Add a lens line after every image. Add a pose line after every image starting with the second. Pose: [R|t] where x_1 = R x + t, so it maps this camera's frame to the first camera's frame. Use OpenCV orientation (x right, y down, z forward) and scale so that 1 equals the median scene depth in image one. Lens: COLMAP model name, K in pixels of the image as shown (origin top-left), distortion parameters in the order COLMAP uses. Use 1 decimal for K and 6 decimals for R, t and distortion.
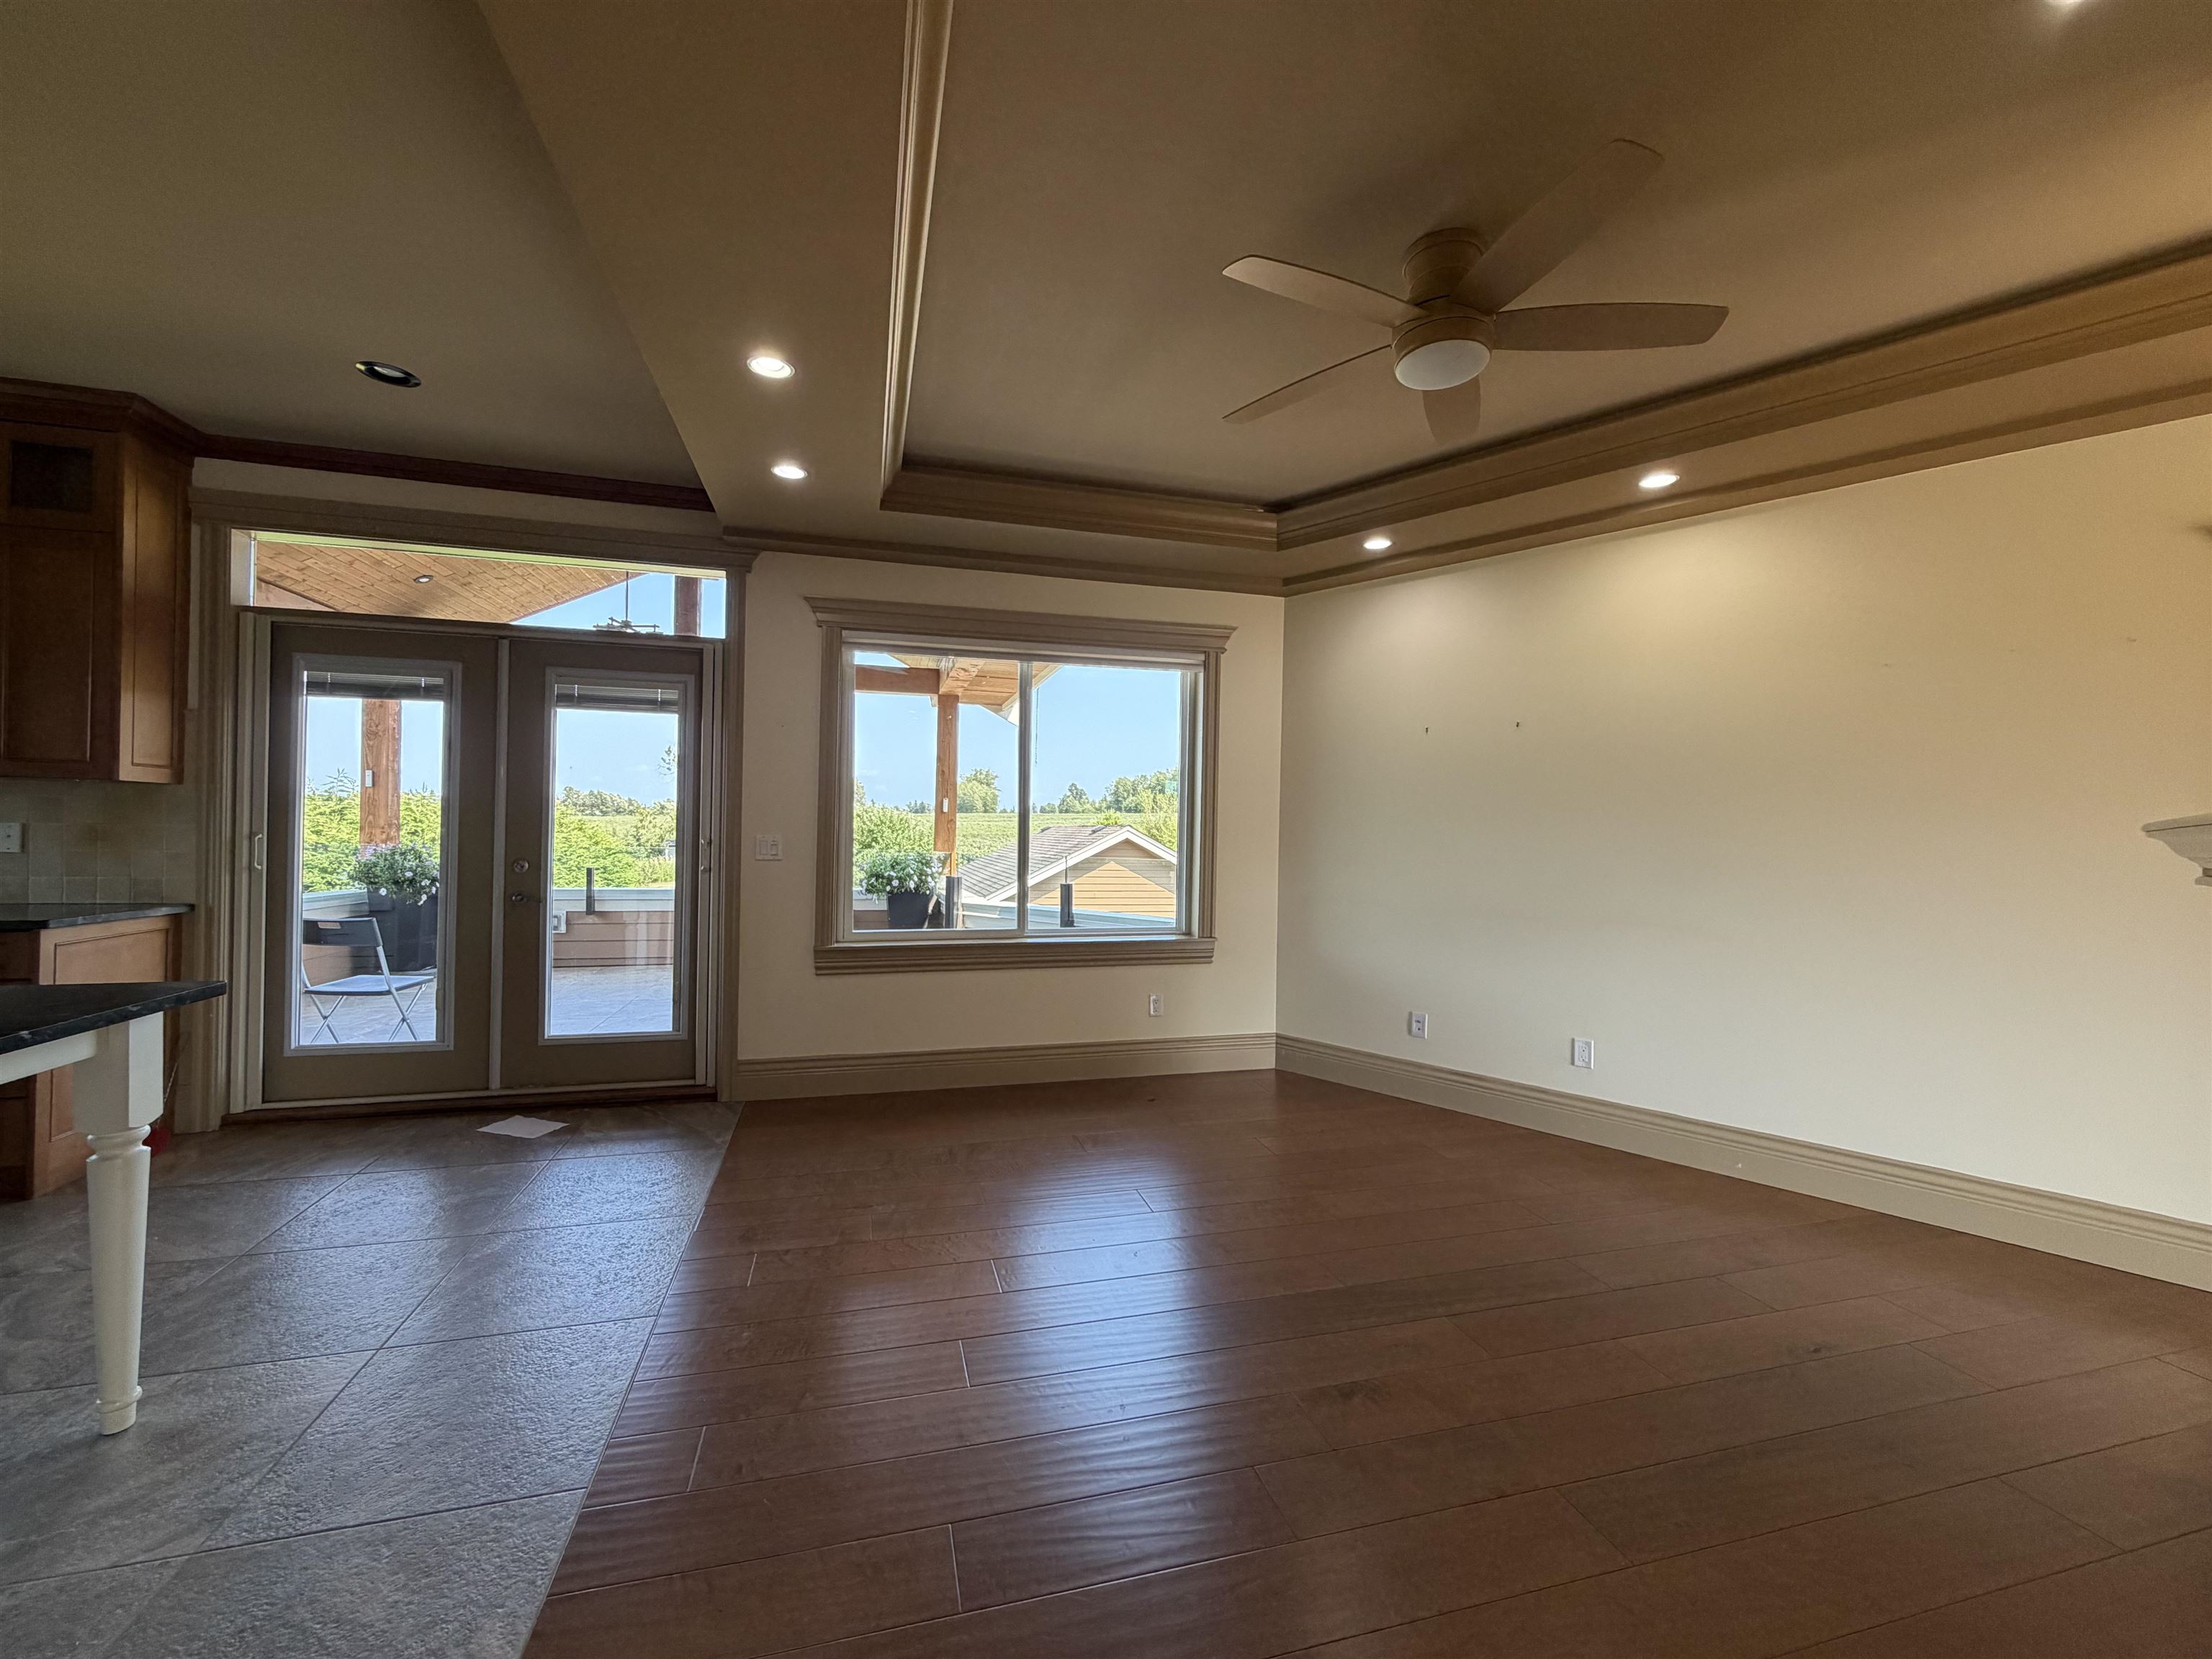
lens RADIAL K [[881.5, 0, 1102.0], [0, 881.5, 826.8], [0, 0, 1]] dist [0.001341, -0.000490]
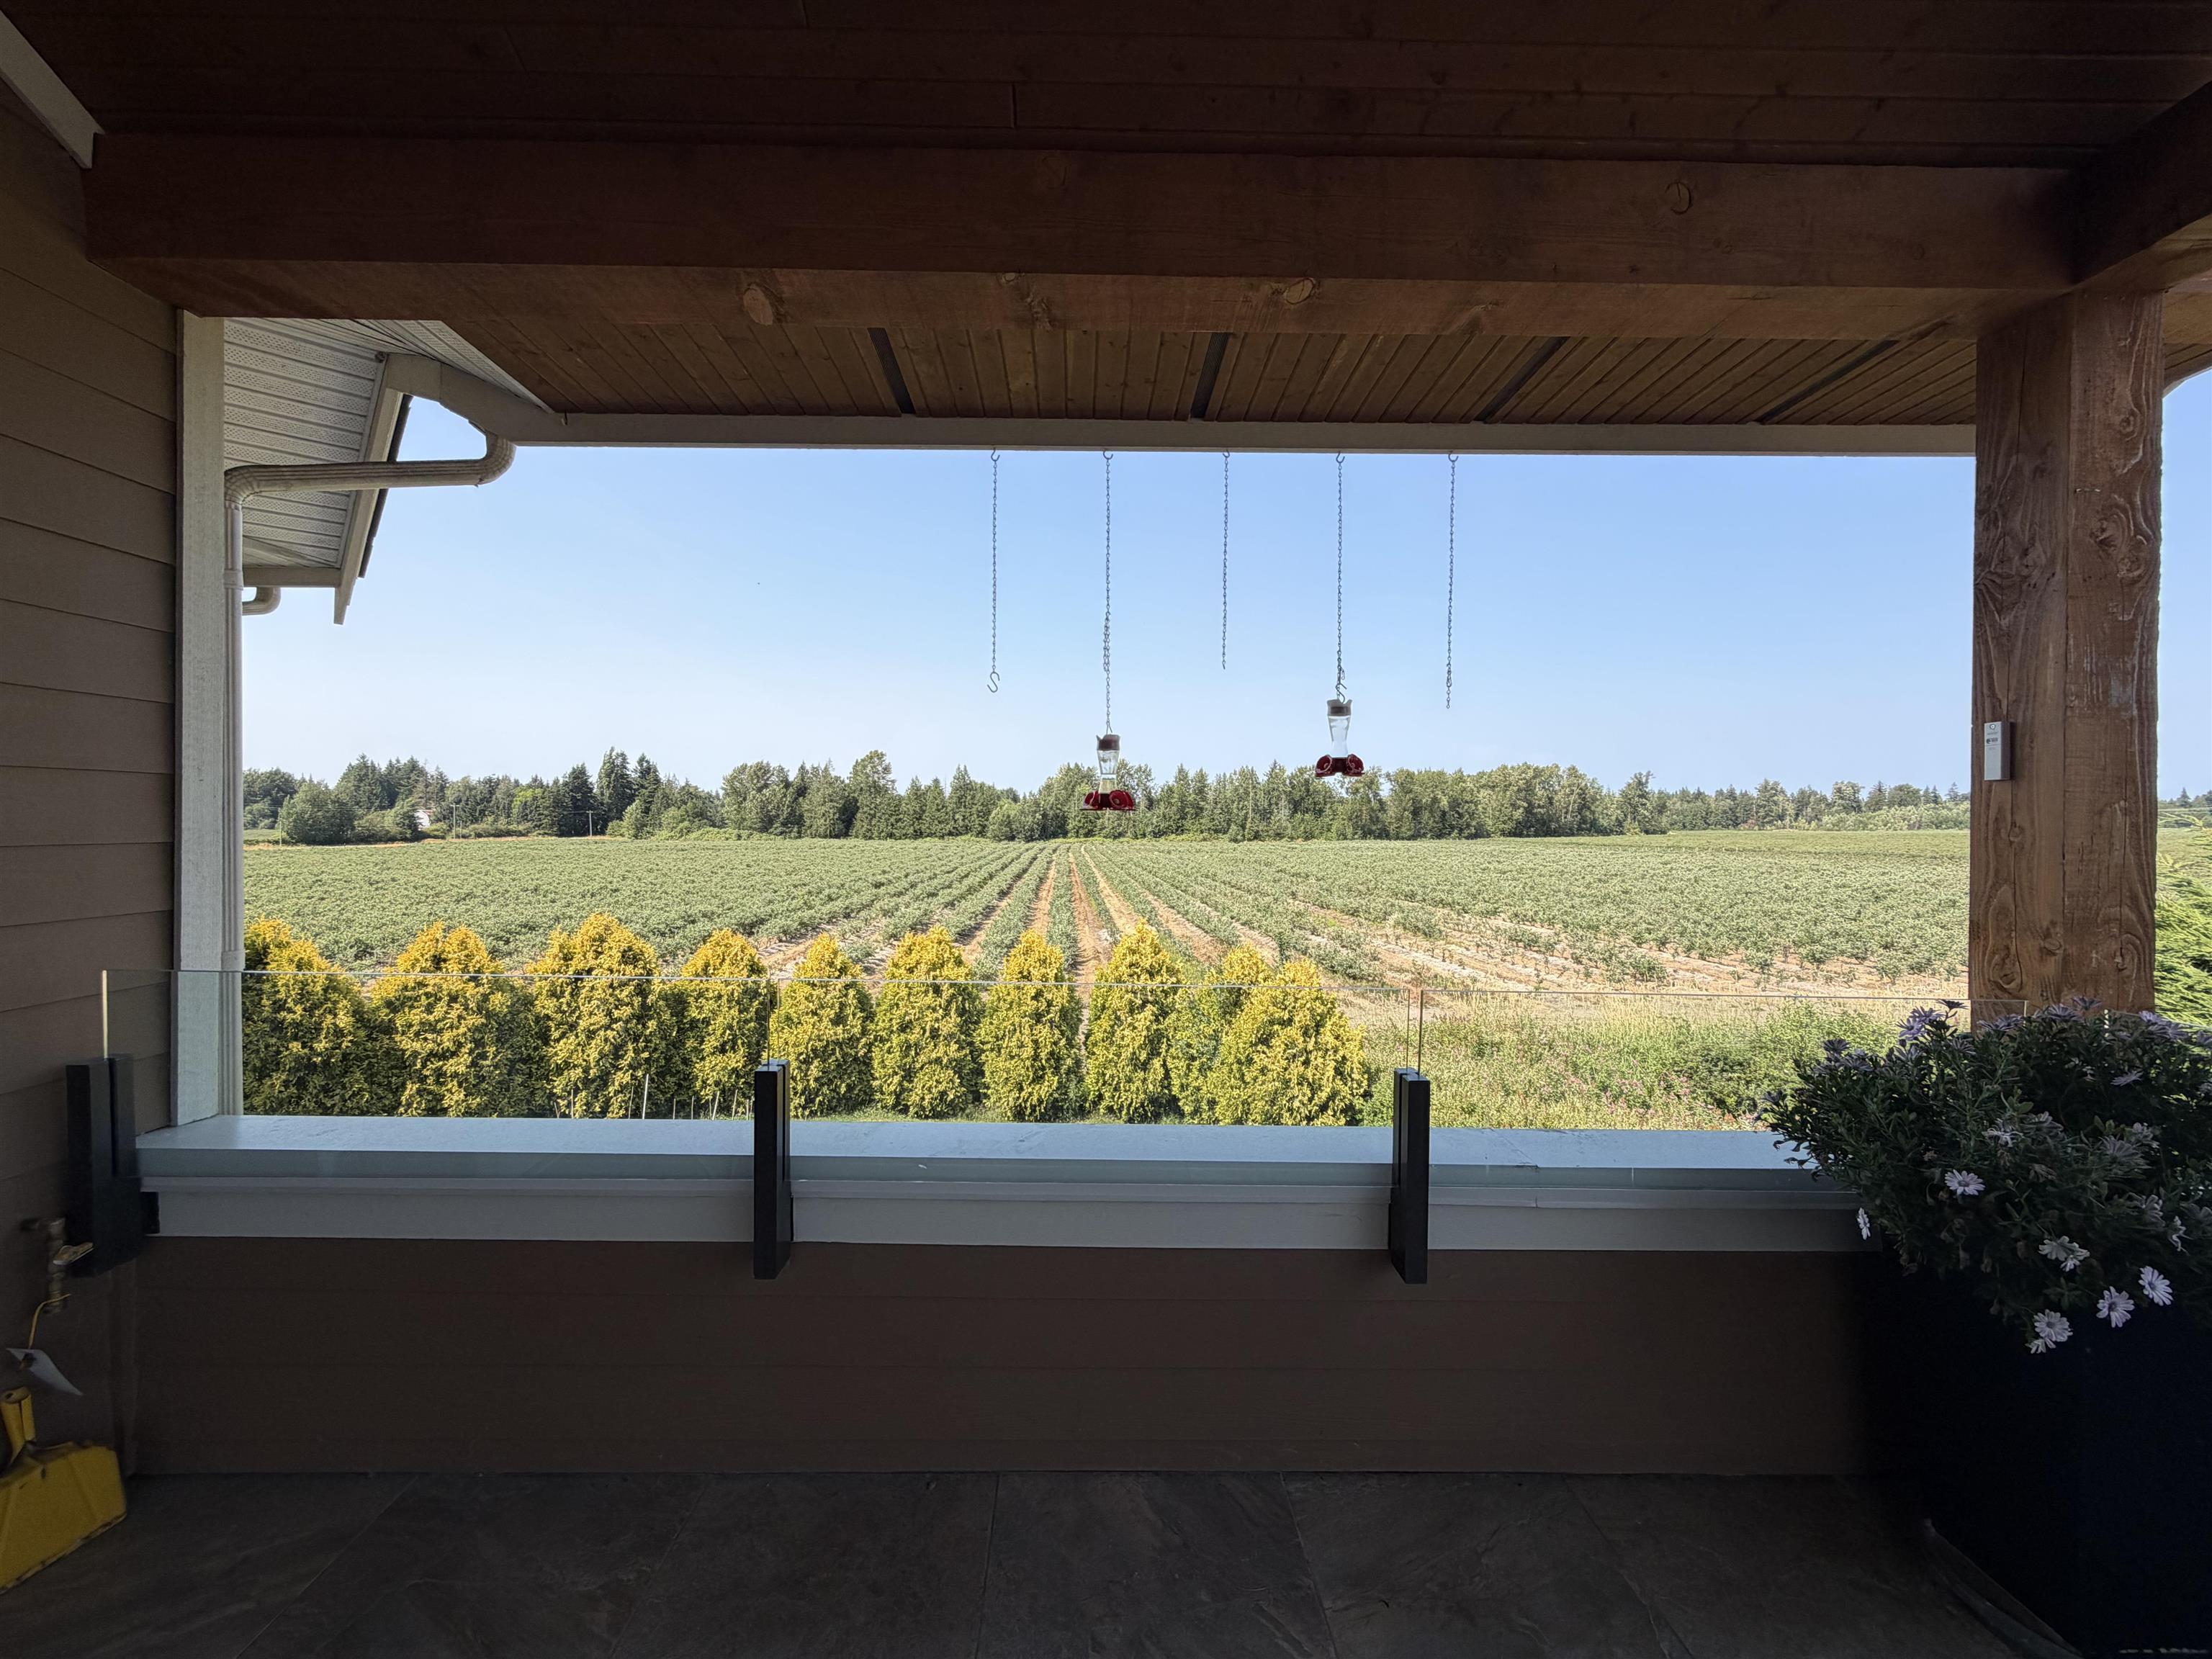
lens RADIAL K [[881.5, 0, 1096.4], [0, 881.5, 833.6], [0, 0, 1]] dist [0.001341, -0.000490]
pose [[-0.240475, -0.010143, -0.970602, -0.994999], [-0.005044, 0.999945, -0.009200, -0.049890], [0.970642, 0.002684, -0.240513, 1.590878]]
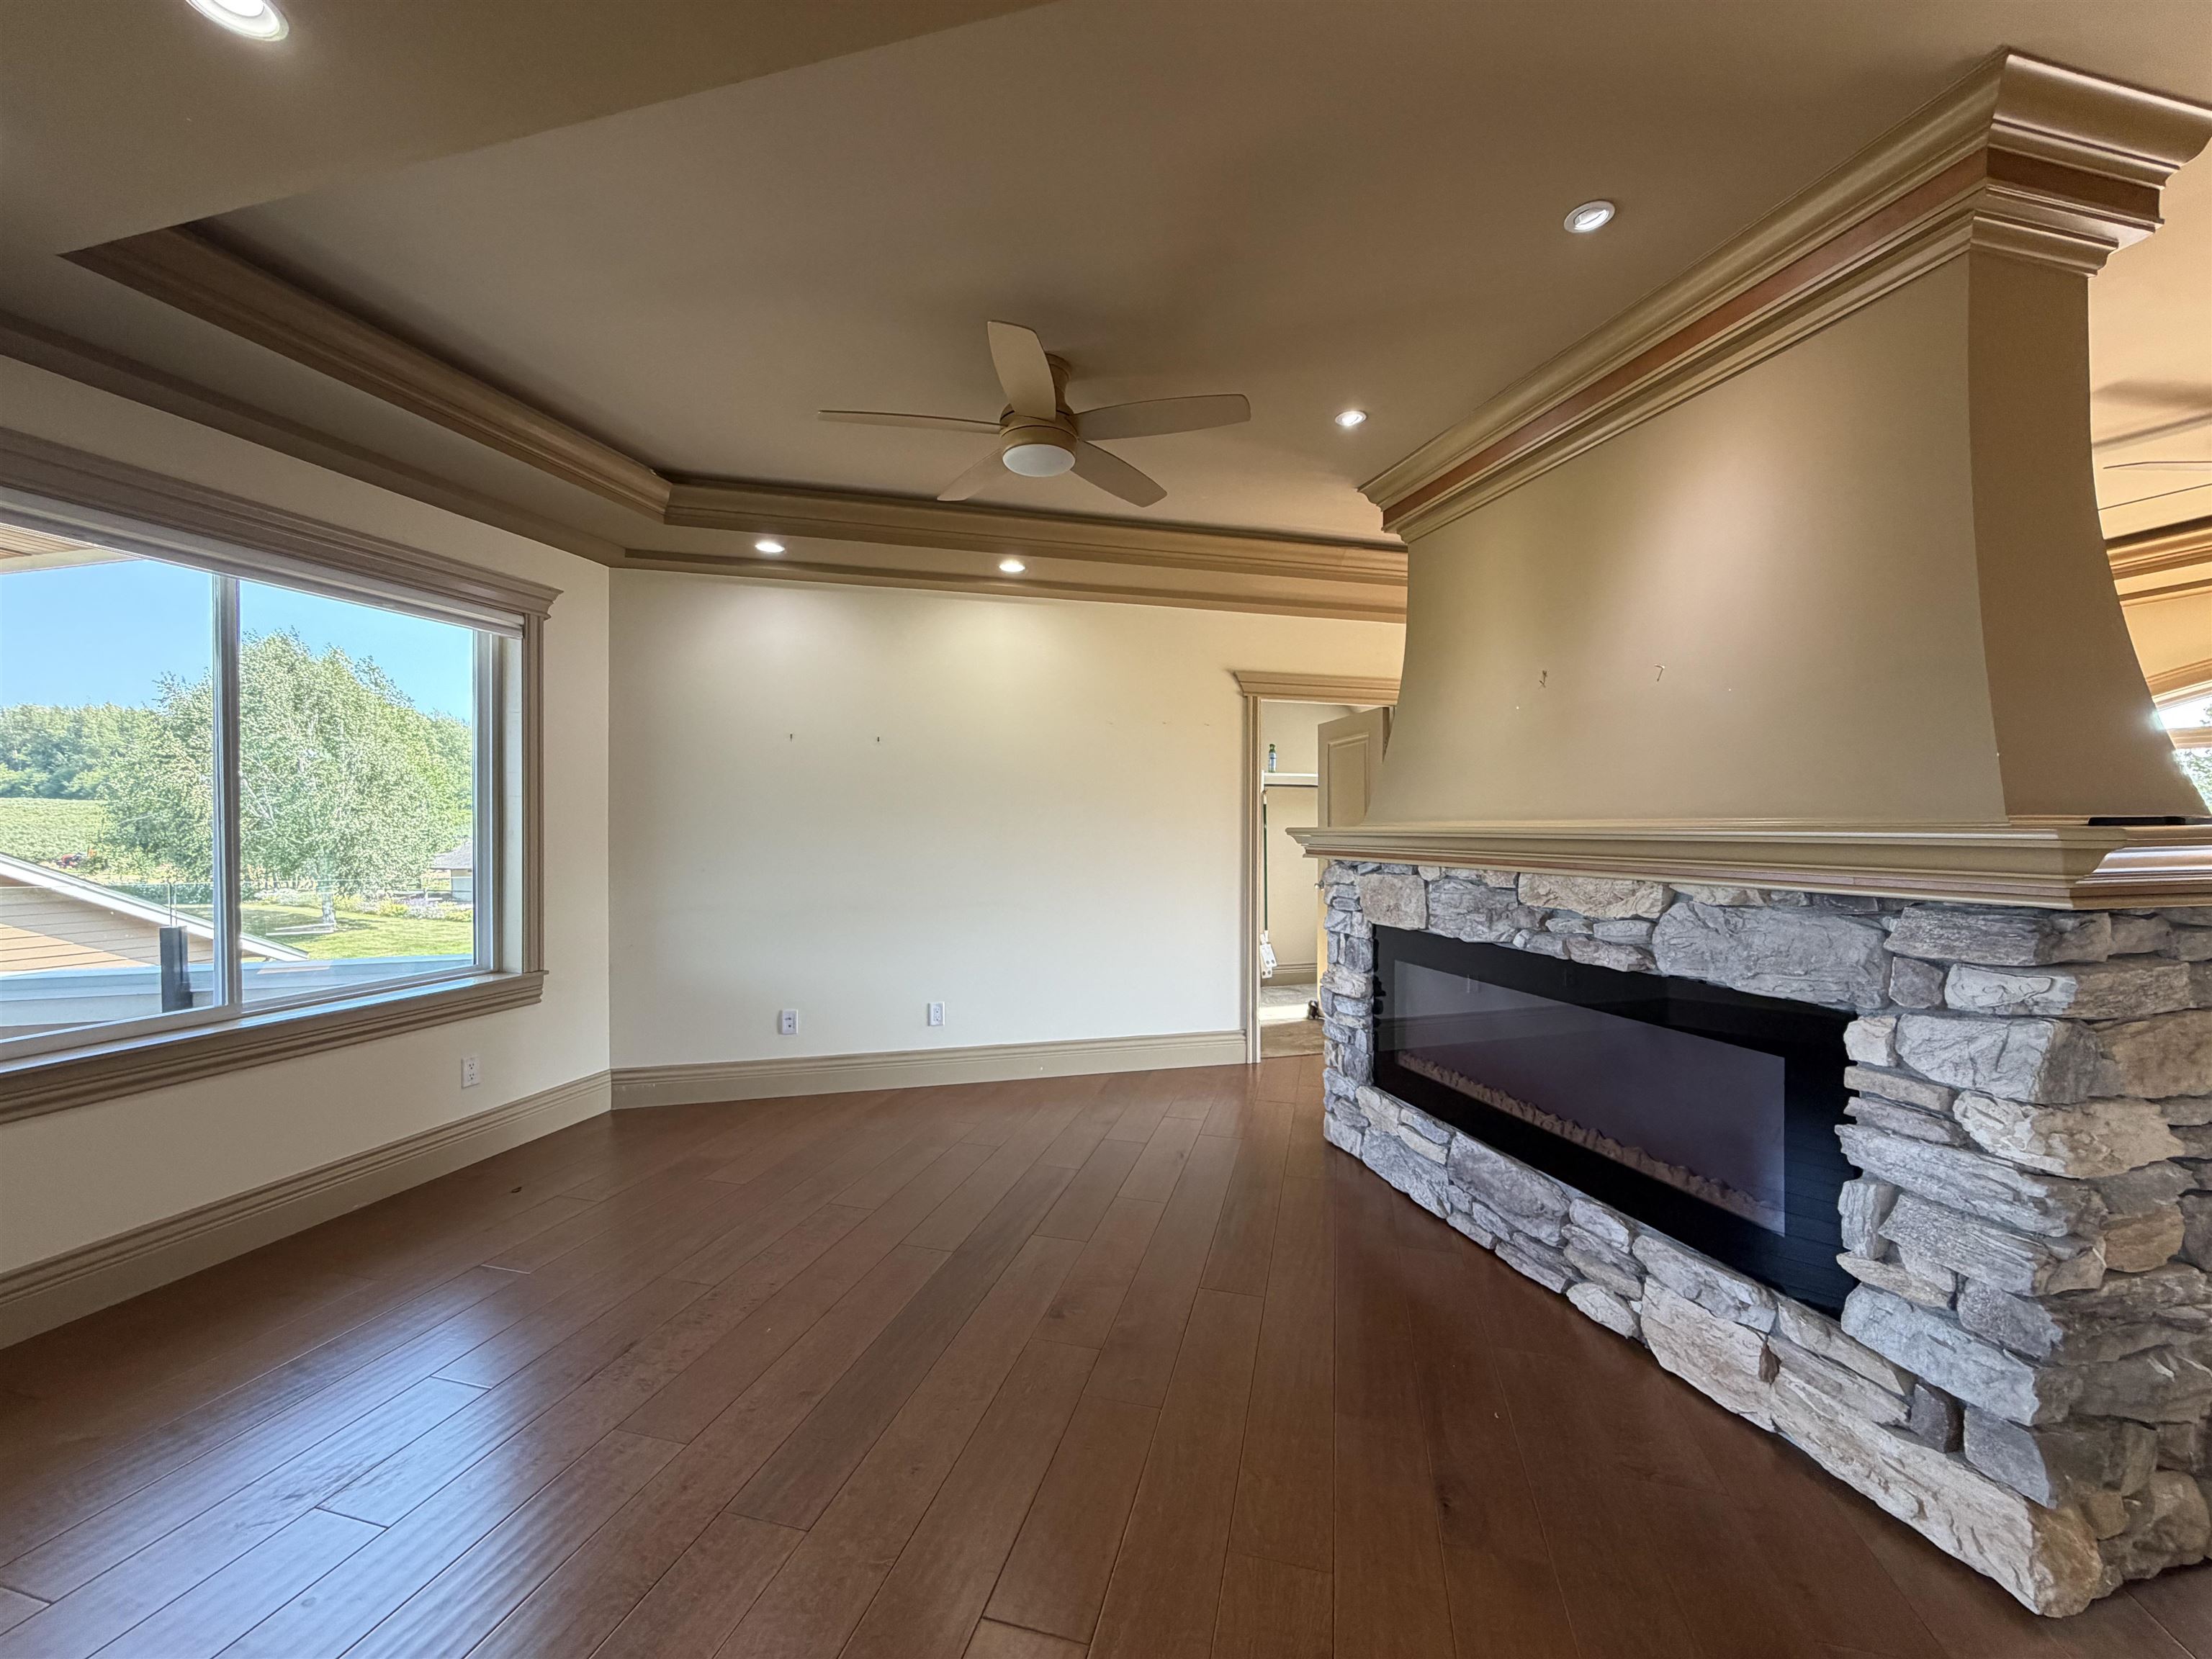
lens RADIAL K [[881.5, 0, 1109.0], [0, 881.5, 827.9], [0, 0, 1]] dist [0.001341, -0.000490]
pose [[0.507179, -0.017107, 0.861671, -0.297749], [0.004455, 0.999842, 0.017228, -0.016413], [-0.861829, -0.004899, 0.507175, 0.139012]]
